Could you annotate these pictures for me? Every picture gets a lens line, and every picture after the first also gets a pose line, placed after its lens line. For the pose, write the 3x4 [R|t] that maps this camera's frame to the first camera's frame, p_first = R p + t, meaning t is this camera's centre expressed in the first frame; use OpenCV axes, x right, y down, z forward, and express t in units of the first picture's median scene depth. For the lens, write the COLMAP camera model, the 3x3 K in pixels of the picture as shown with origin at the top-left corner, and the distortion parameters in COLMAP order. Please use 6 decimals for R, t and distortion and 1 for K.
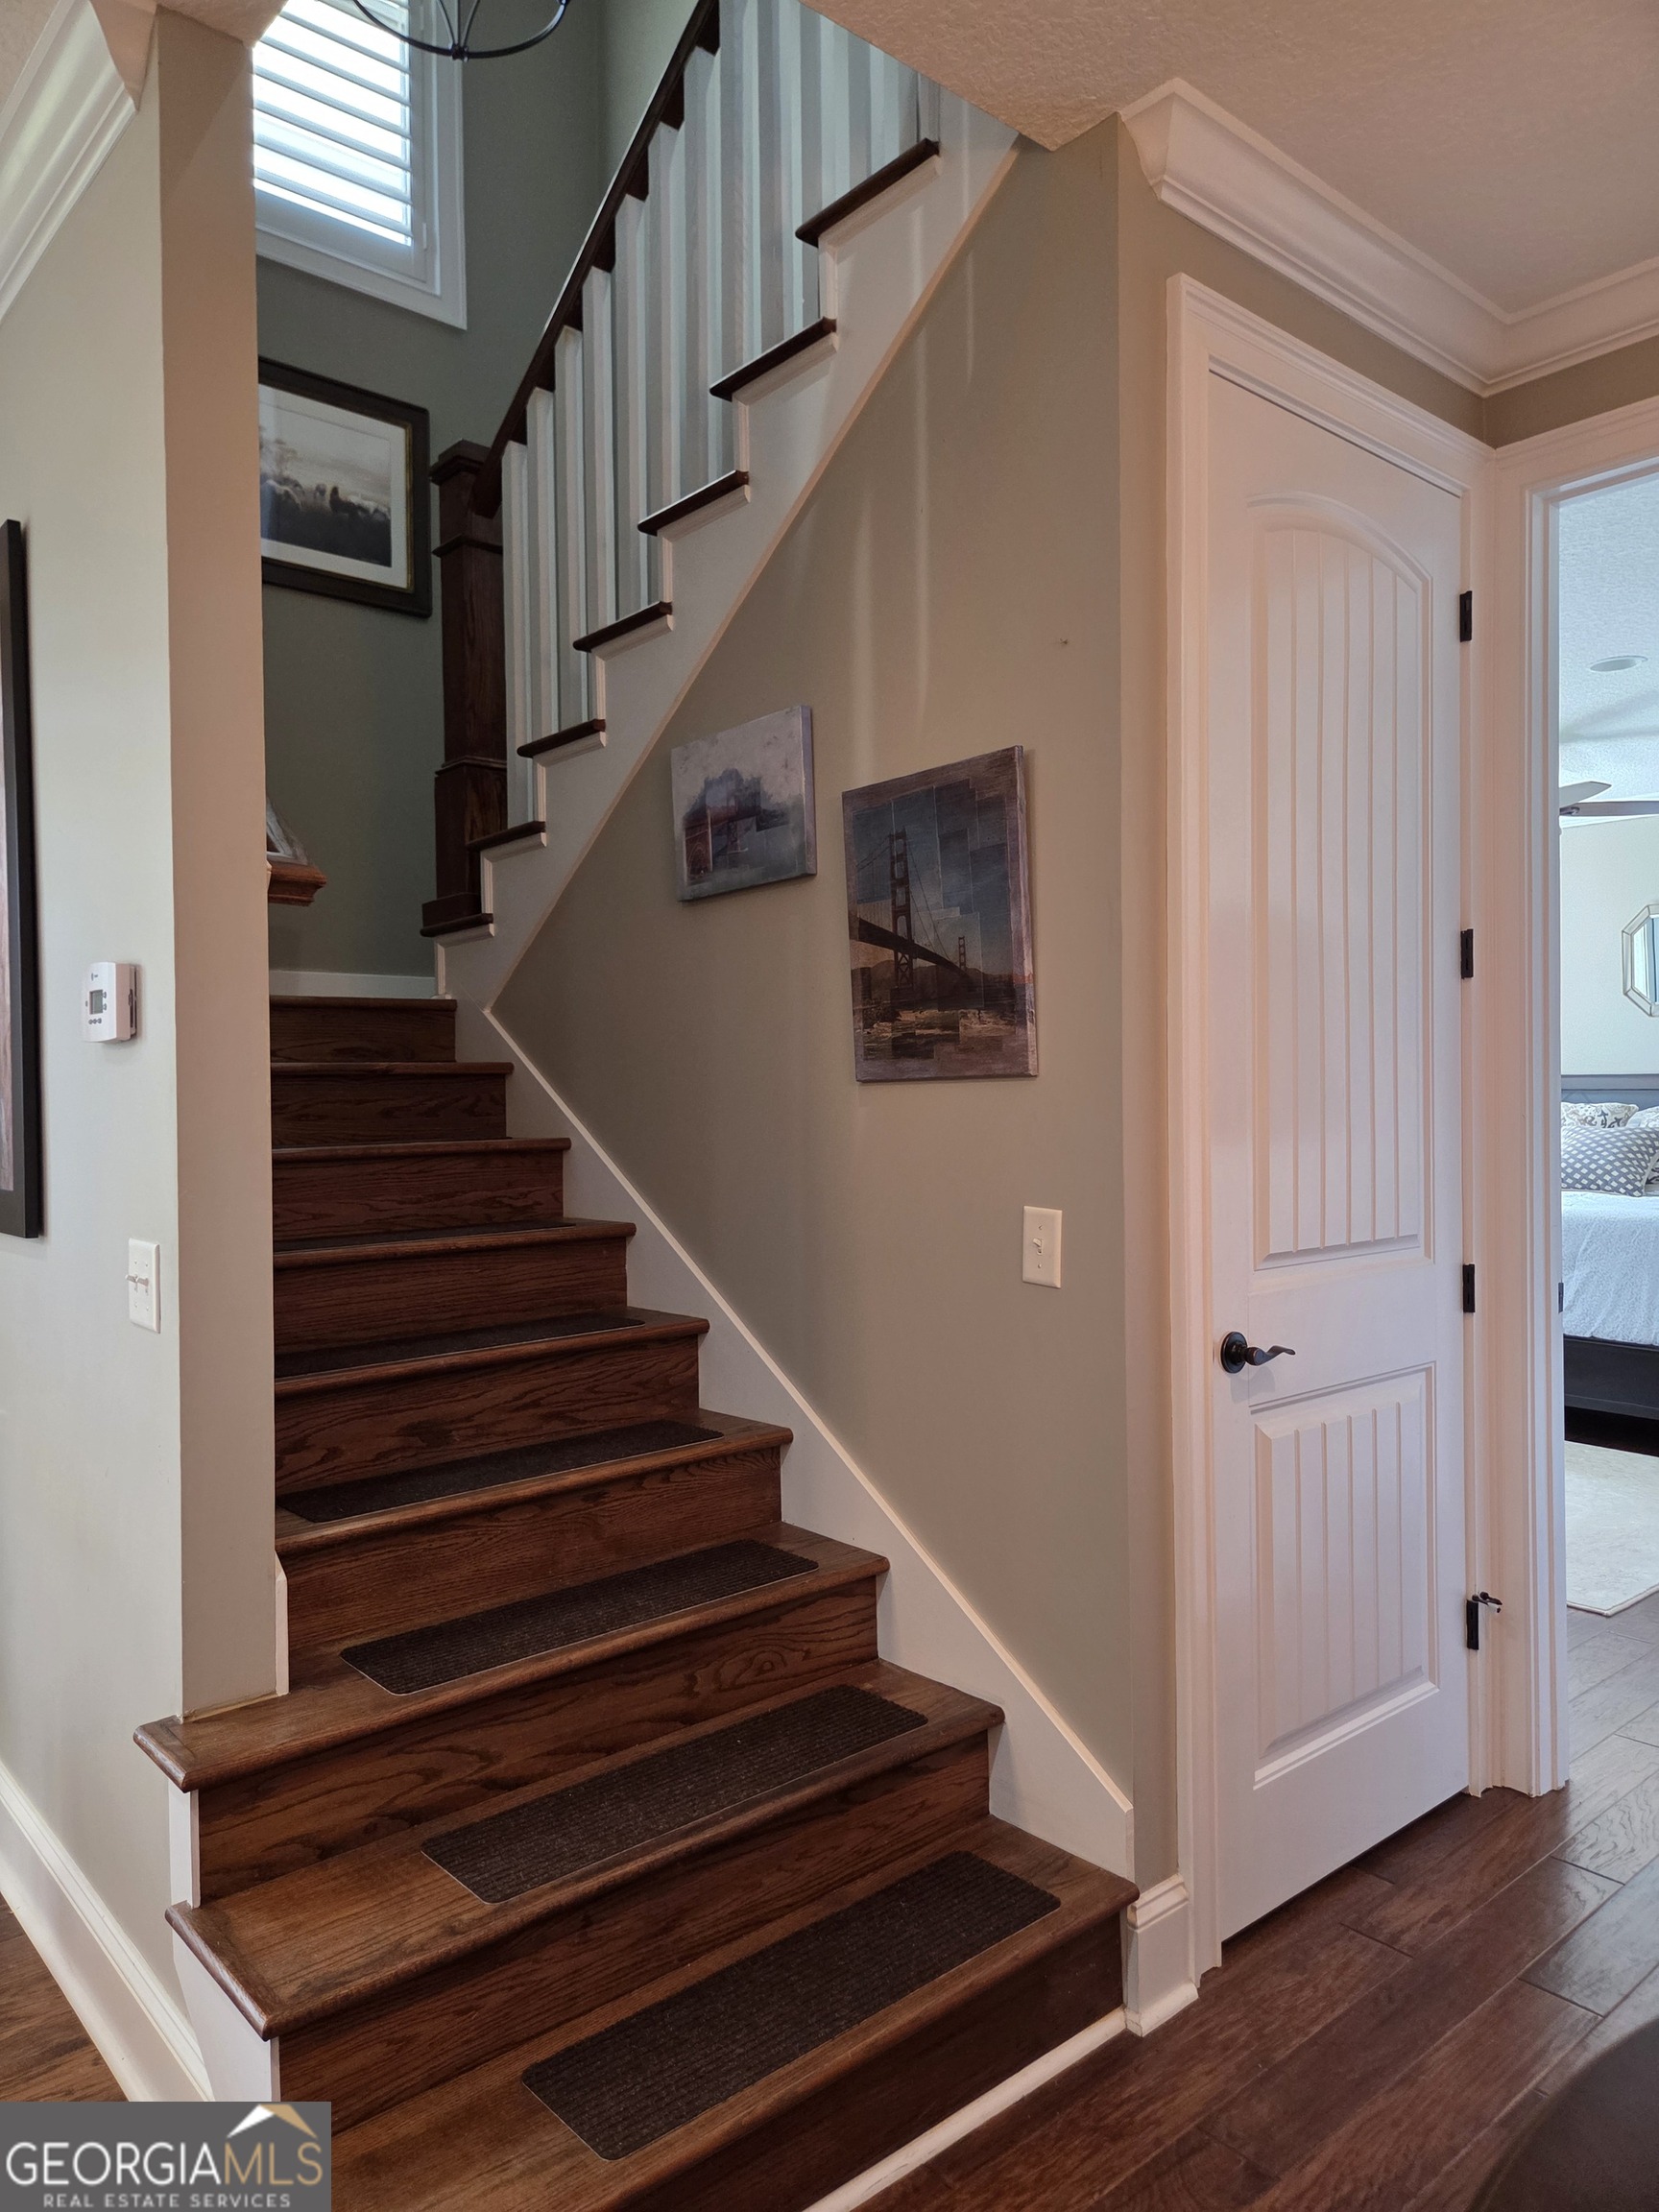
lens RADIAL K [[1528.4, 0, 827.7], [0, 1528.4, 1099.9], [0, 0, 1]] dist [0.064614, -0.059183]
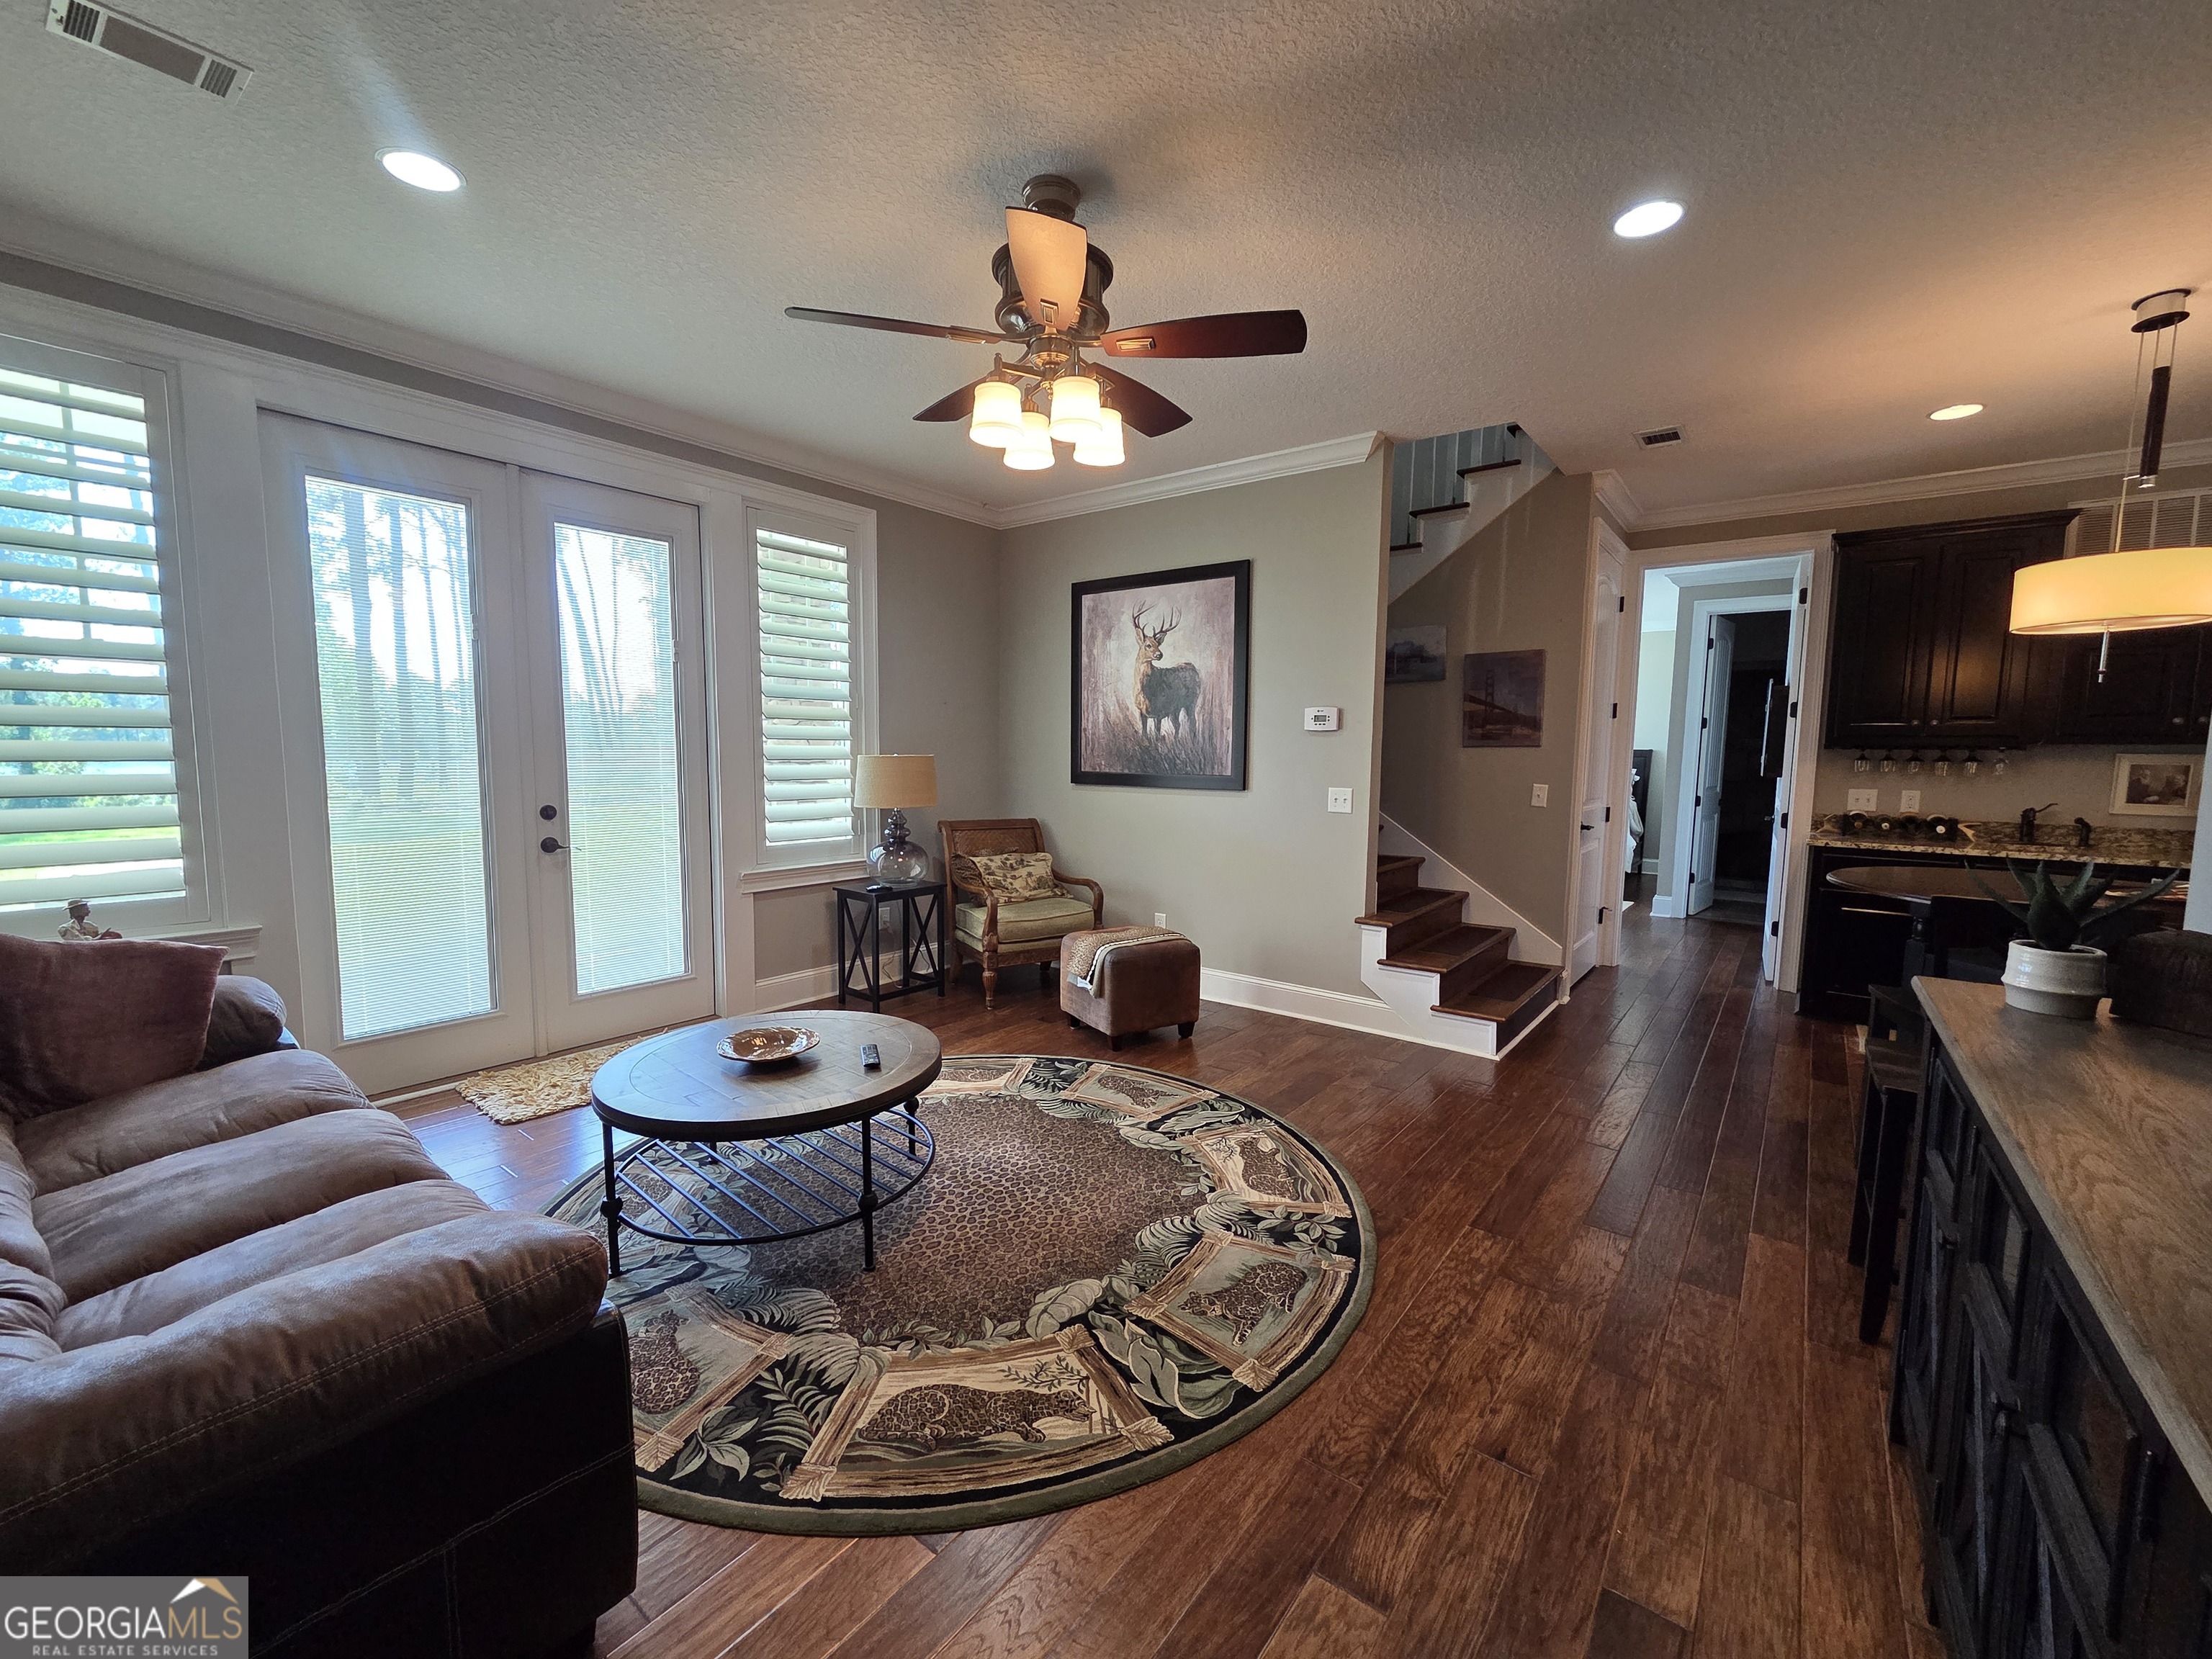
lens RADIAL K [[902.5, 0, 1118.8], [0, 902.5, 833.5], [0, 0, 1]] dist [-0.001667, 0.000330]
pose [[0.982974, 0.007688, 0.183584, -1.100277], [-0.024790, 0.995538, 0.091047, 0.017351], [-0.182065, -0.094048, 0.978778, -0.782979]]
